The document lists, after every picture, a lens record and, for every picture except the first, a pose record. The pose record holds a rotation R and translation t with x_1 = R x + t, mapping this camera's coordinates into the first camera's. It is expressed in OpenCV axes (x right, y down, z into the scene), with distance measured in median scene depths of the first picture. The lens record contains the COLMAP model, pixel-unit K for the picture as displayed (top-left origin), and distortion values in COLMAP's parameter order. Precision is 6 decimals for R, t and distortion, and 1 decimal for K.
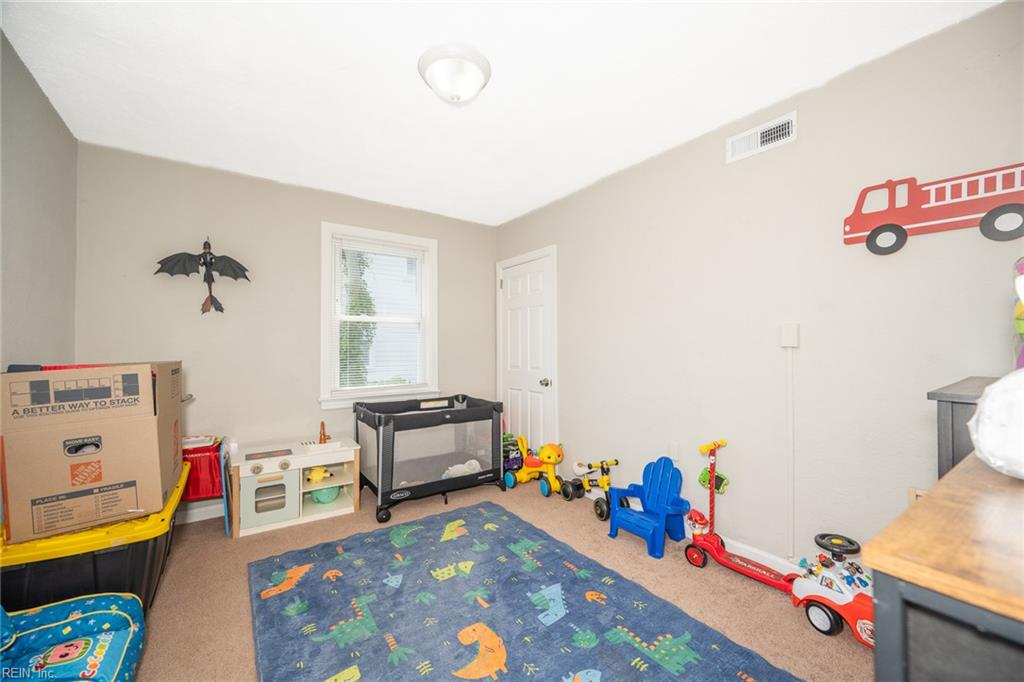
lens RADIAL K [[415.0, 0, 512.0], [0, 415.0, 341.0], [0, 0, 1]] dist [-0.011858, -0.000043]
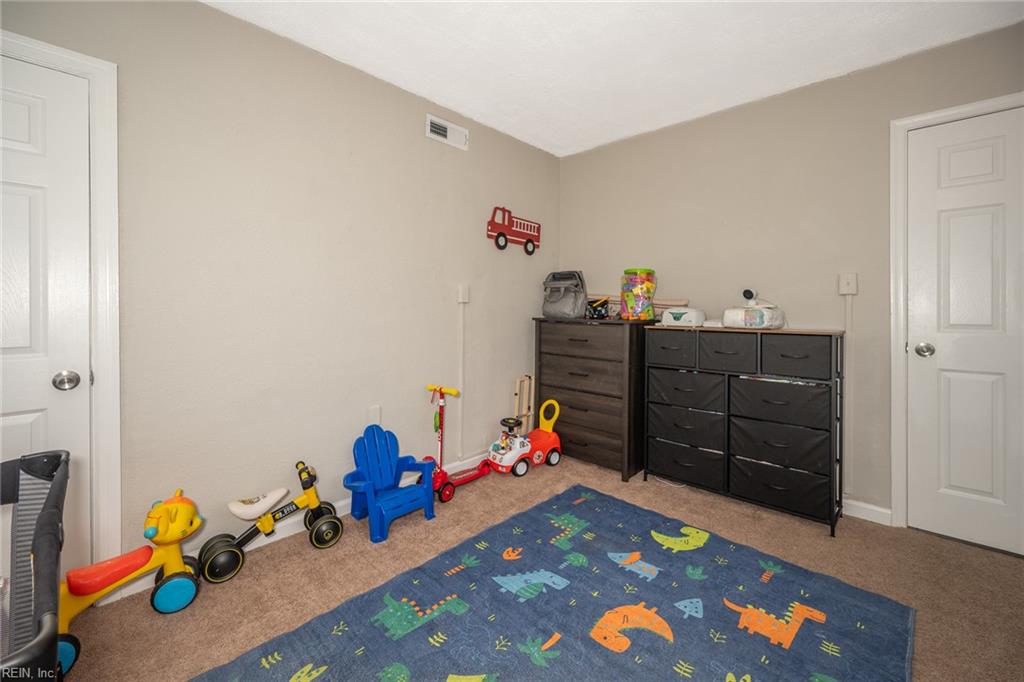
lens RADIAL K [[426.0, 0, 516.8], [0, 426.0, 310.9], [0, 0, 1]] dist [0.001739, 0.000030]
pose [[-0.213652, -0.010779, 0.976850, -0.803652], [-0.024877, 0.999675, 0.005590, 0.032179], [-0.976593, -0.023107, -0.213850, 1.238609]]
